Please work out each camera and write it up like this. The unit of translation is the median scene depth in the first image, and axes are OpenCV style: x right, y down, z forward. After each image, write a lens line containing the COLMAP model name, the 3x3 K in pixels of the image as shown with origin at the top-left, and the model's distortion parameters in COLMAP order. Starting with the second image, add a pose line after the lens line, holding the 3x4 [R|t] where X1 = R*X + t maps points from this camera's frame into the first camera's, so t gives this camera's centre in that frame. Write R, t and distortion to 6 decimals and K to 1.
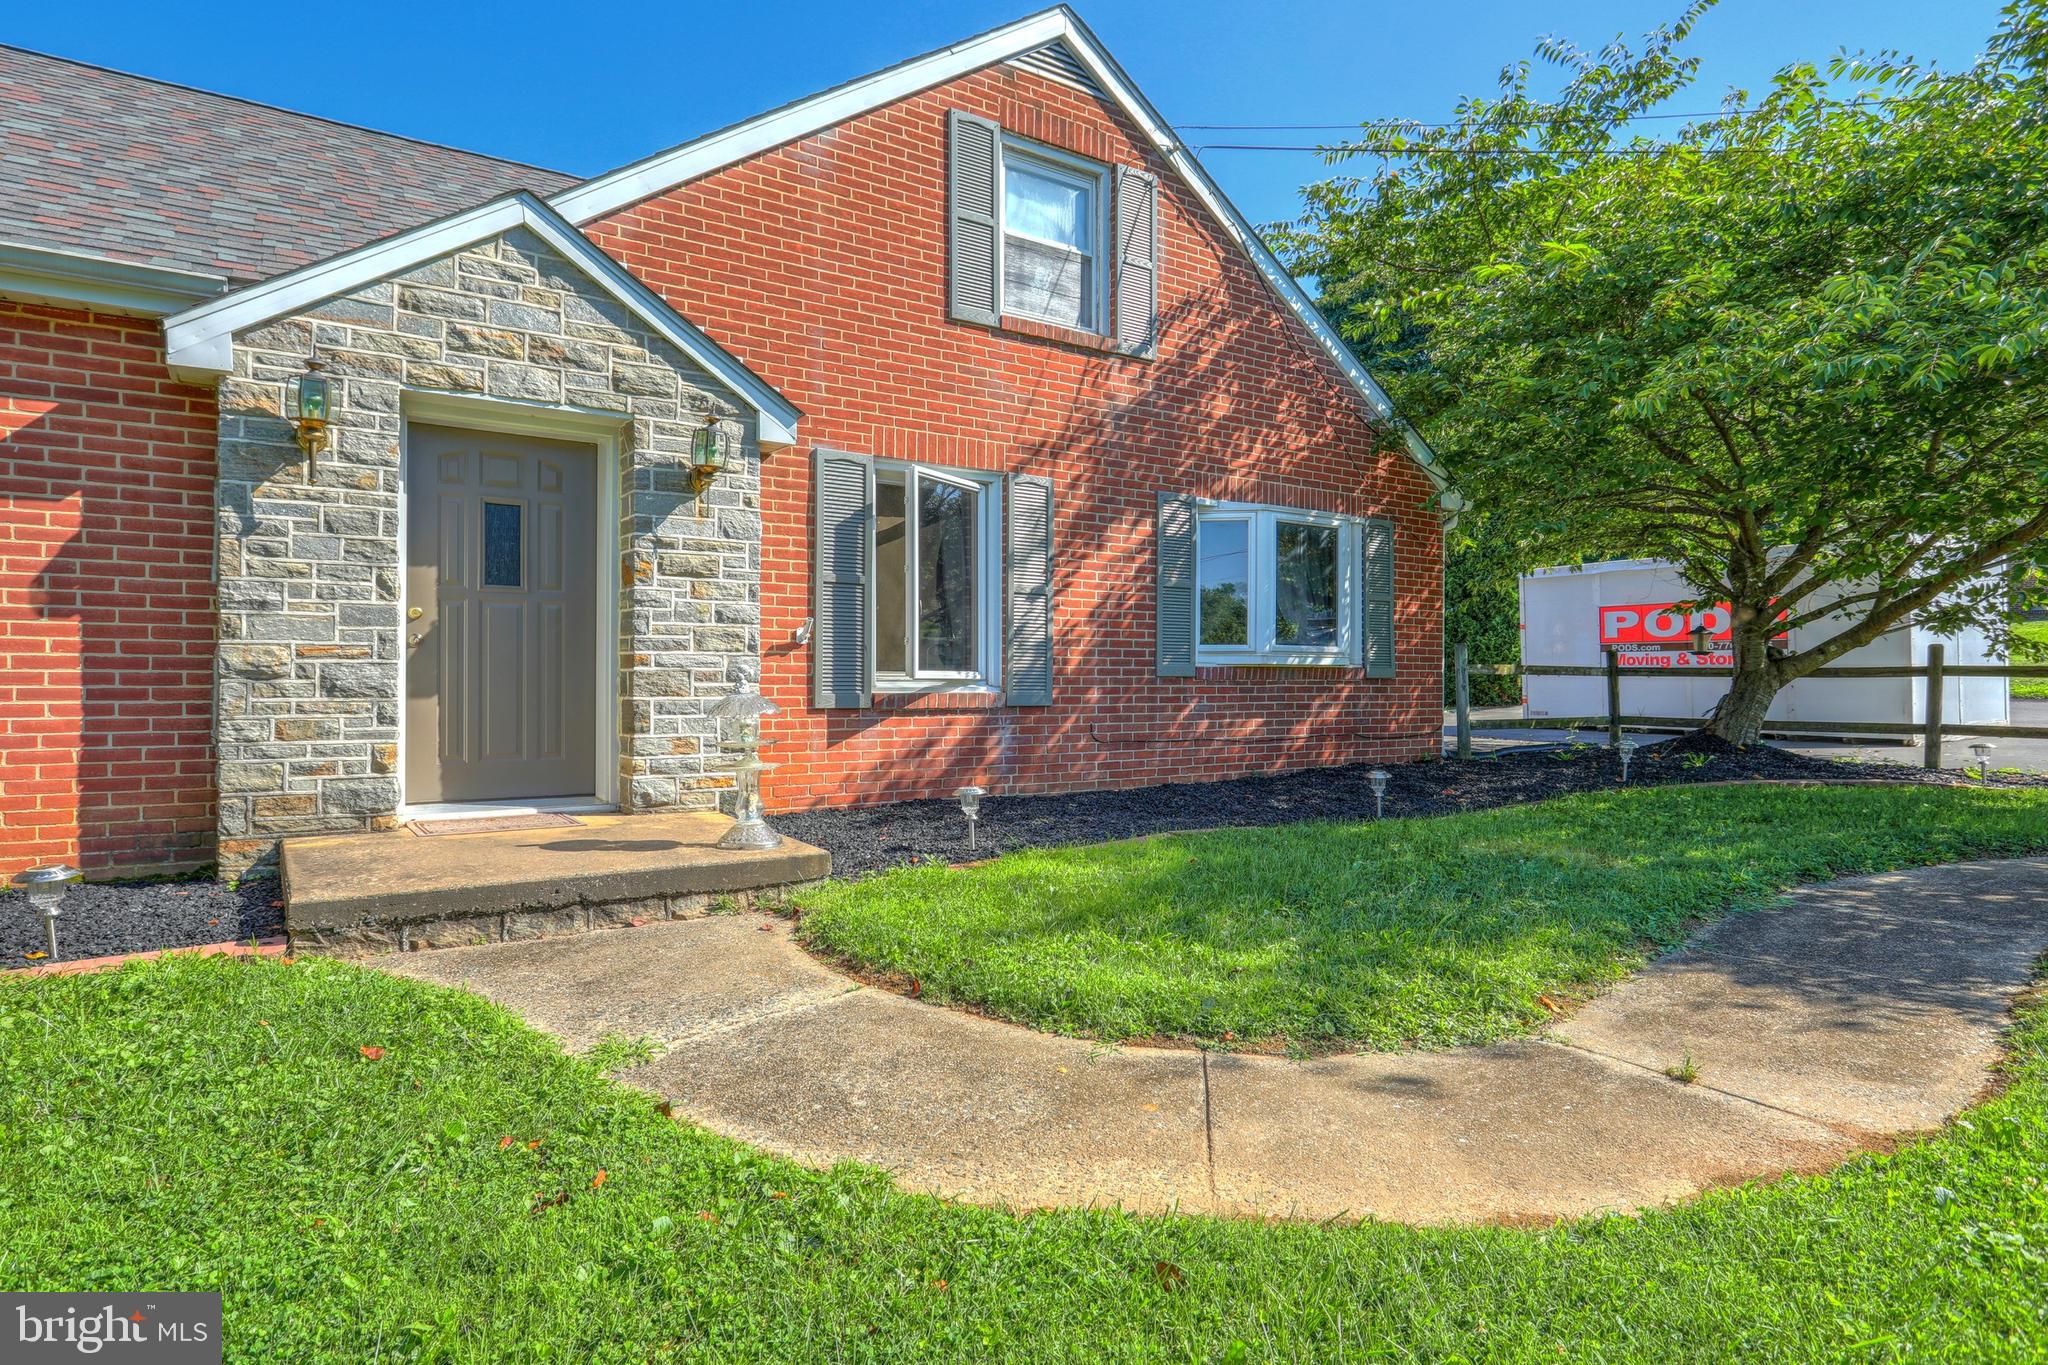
lens RADIAL K [[1111.5, 0, 1000.2], [0, 1111.5, 695.8], [0, 0, 1]] dist [-0.018481, 0.007679]
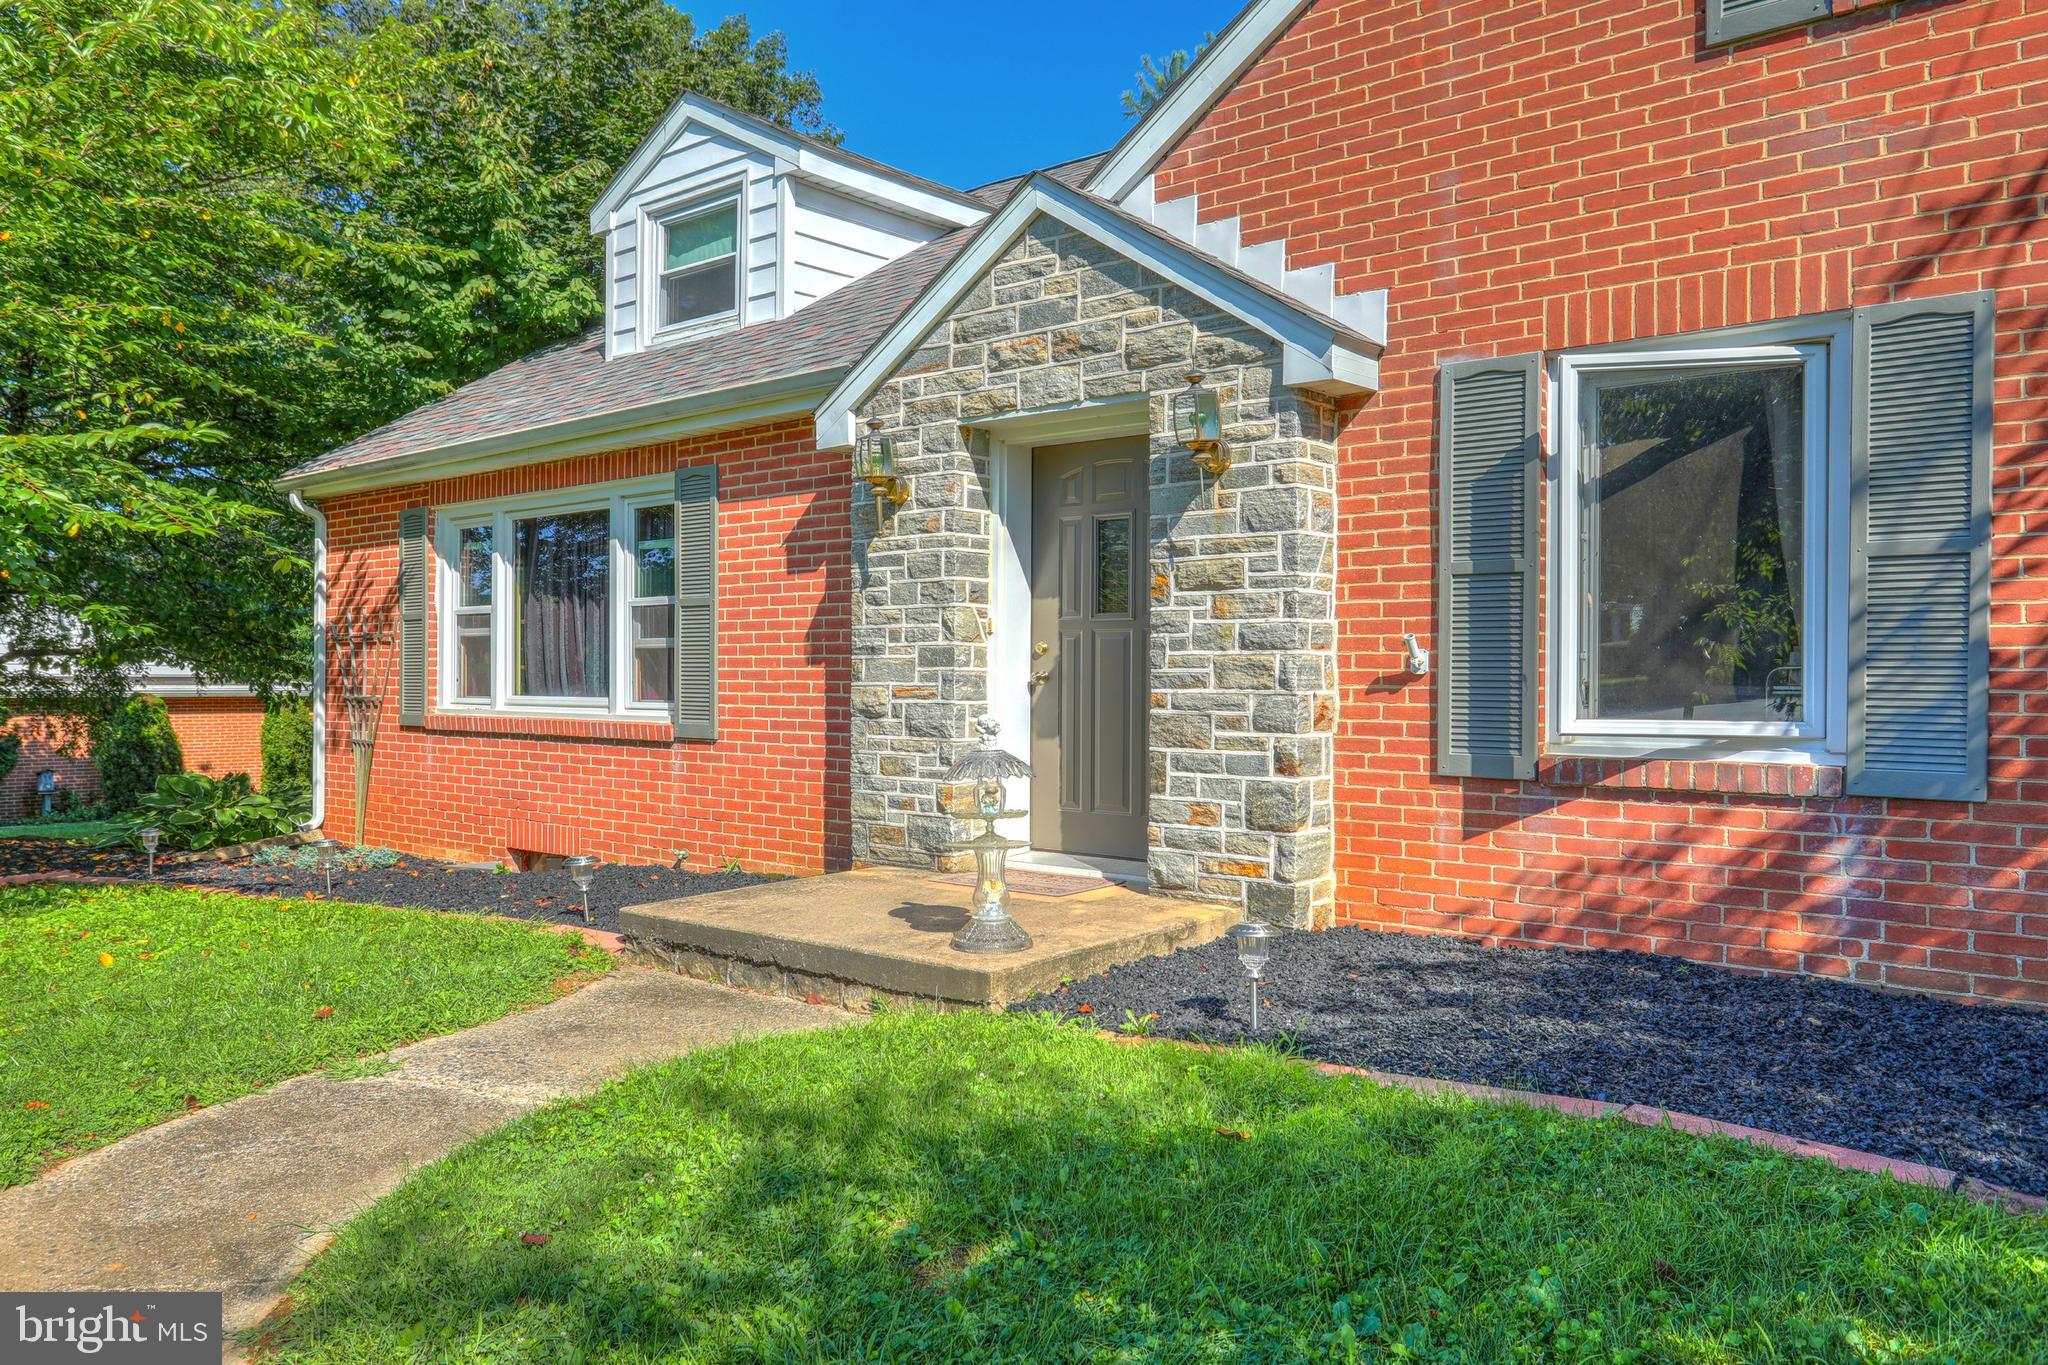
lens RADIAL K [[1462.2, 0, 1025.5], [0, 1462.2, 685.6], [0, 0, 1]] dist [-0.002383, 0.003391]
pose [[0.290755, 0.002734, -0.956794, 0.628866], [-0.016282, 0.999865, -0.002091, -0.038145], [0.956659, 0.016187, 0.290760, 0.593664]]
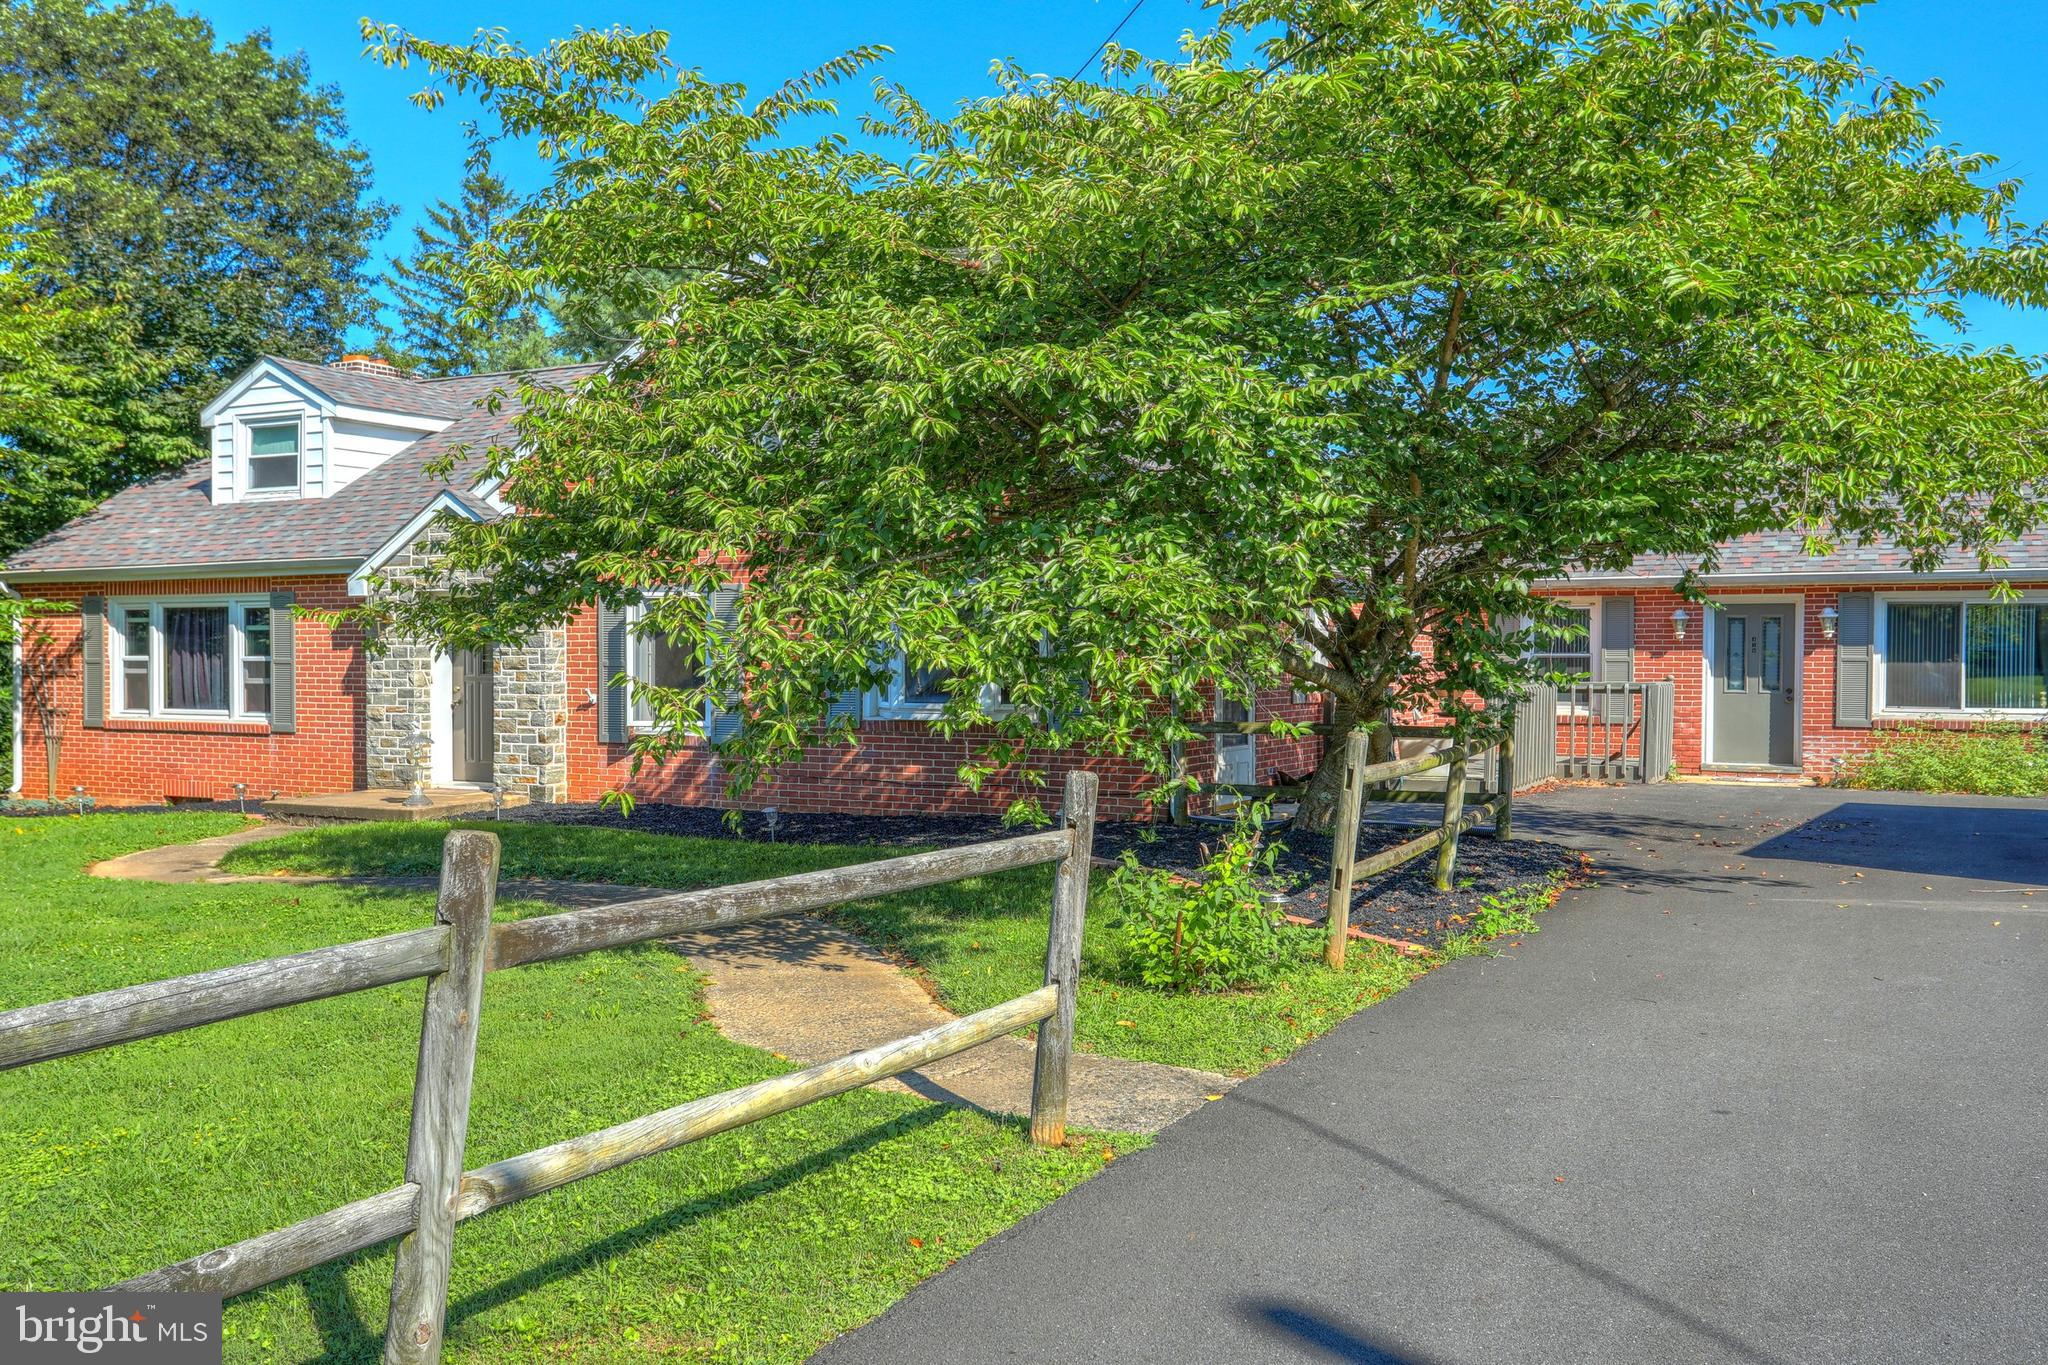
lens RADIAL K [[1774.4, 0, 1009.3], [0, 1774.4, 689.7], [0, 0, 1]] dist [-0.017897, 0.014966]
pose [[0.491387, 0.013312, -0.870840, 2.740157], [-0.011988, 0.999892, 0.008520, -0.108524], [0.870859, 0.006253, 0.491493, 0.254249]]
